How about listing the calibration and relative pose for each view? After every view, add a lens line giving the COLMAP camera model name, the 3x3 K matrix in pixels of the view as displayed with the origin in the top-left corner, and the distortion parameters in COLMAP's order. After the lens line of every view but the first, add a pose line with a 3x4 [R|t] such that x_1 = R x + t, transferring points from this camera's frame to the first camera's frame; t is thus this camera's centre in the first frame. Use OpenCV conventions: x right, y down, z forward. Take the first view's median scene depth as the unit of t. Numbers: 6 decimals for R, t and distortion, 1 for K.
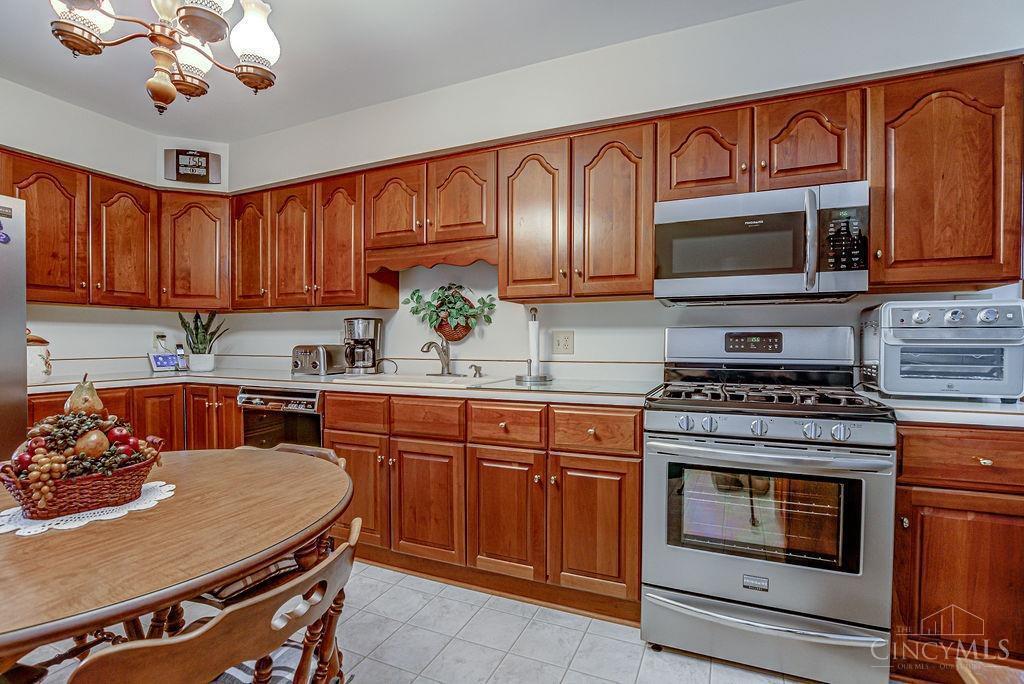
lens RADIAL K [[474.1, 0, 519.7], [0, 474.1, 352.0], [0, 0, 1]] dist [-0.034259, 0.006050]
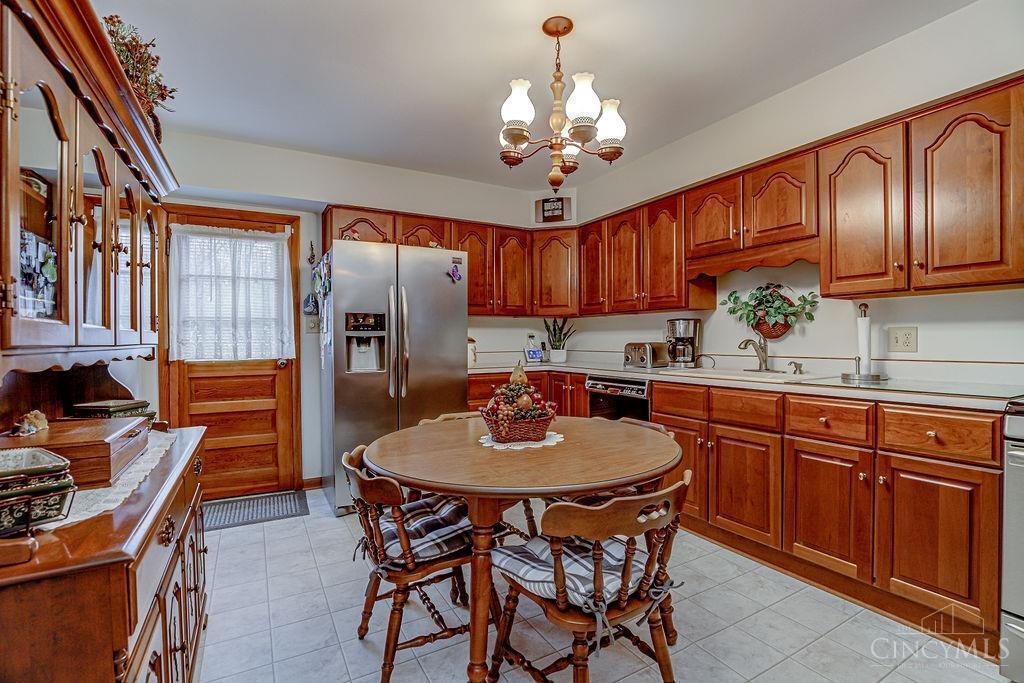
lens RADIAL K [[474.1, 0, 511.7], [0, 474.1, 340.9], [0, 0, 1]] dist [-0.034259, 0.006050]
pose [[0.794494, -0.003728, -0.607260, 0.038837], [-0.007179, 0.999854, -0.015530, 0.002468], [0.607229, 0.016699, 0.794351, -0.197678]]
